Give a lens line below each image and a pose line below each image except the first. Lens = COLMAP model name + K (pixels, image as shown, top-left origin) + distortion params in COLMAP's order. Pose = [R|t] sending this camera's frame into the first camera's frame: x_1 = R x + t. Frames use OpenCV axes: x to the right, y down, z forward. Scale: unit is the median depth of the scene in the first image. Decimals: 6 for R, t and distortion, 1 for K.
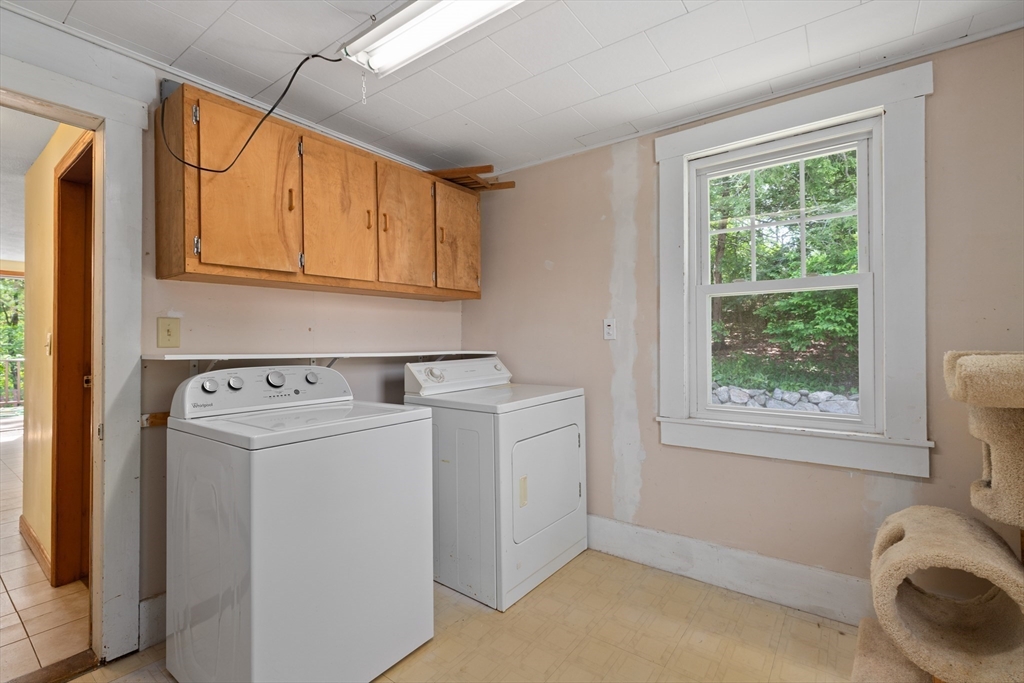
lens RADIAL K [[456.8, 0, 507.4], [0, 456.8, 342.4], [0, 0, 1]] dist [0.001673, -0.001128]
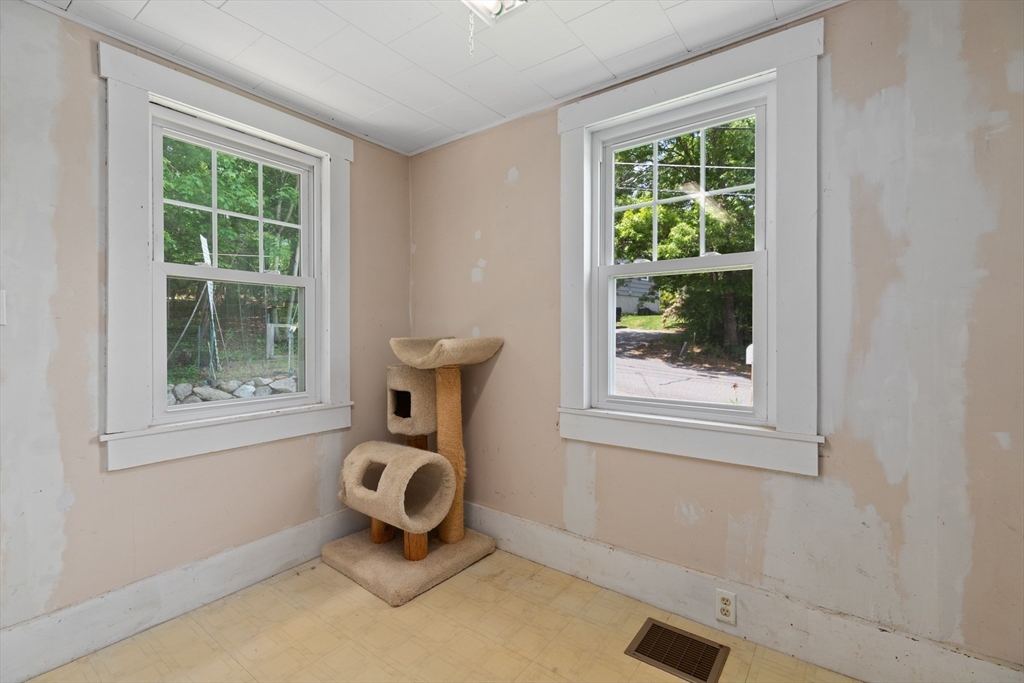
lens RADIAL K [[456.8, 0, 513.5], [0, 456.8, 342.5], [0, 0, 1]] dist [0.001673, -0.001128]
pose [[-0.018637, -0.010812, 0.999768, -0.410188], [-0.000295, 0.999942, 0.010809, 0.010380], [-0.999826, -0.000094, -0.018639, 0.389228]]
